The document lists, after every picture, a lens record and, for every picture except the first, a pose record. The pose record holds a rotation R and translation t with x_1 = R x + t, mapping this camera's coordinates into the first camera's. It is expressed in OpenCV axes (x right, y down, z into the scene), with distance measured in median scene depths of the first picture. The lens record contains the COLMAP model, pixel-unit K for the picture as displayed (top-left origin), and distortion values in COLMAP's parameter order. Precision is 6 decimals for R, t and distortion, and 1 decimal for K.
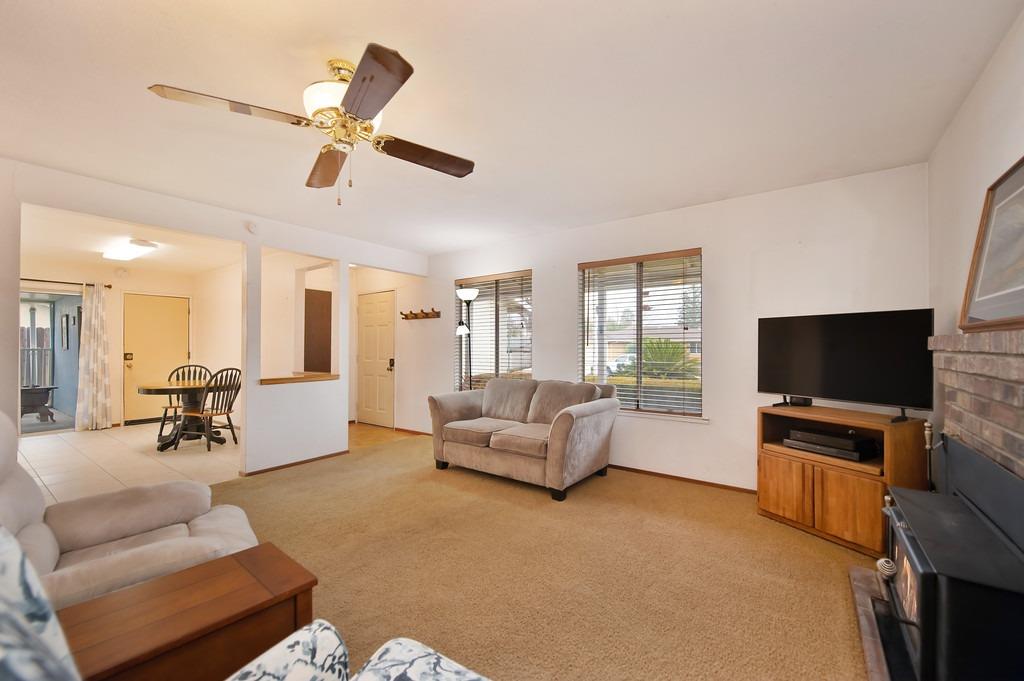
lens RADIAL K [[408.5, 0, 512.0], [0, 408.5, 340.5], [0, 0, 1]] dist [0.001515, 0.000180]
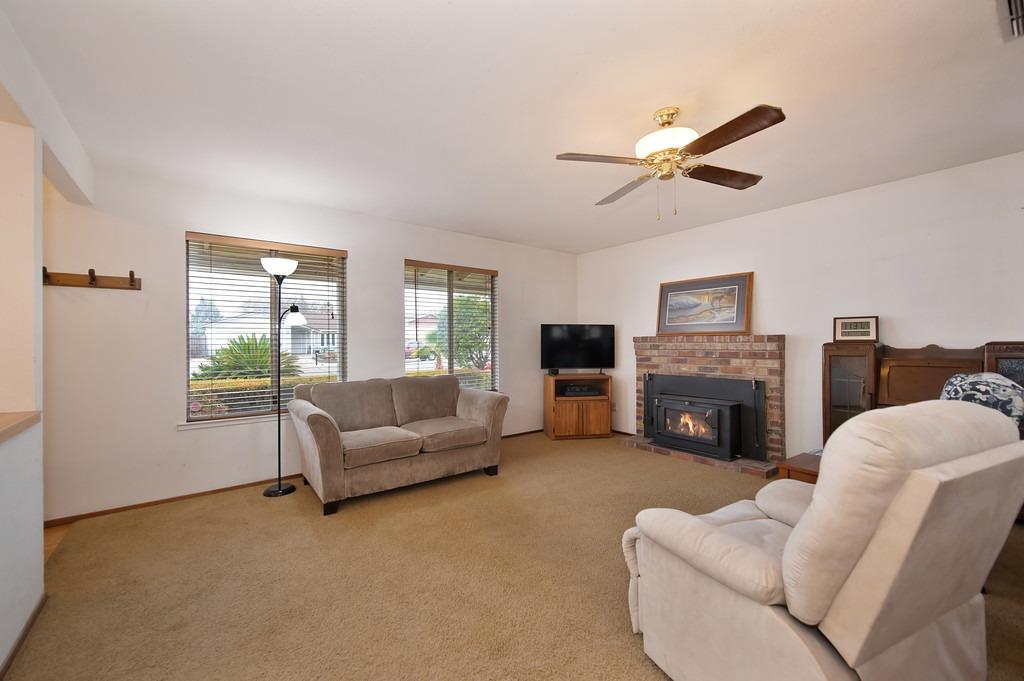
lens RADIAL K [[408.5, 0, 512.0], [0, 408.5, 340.5], [0, 0, 1]] dist [0.001515, 0.000180]
pose [[0.275544, 0.003378, 0.961282, -0.764600], [-0.008771, 0.999961, -0.001000, 0.010687], [-0.961248, -0.008156, 0.275563, 0.498777]]
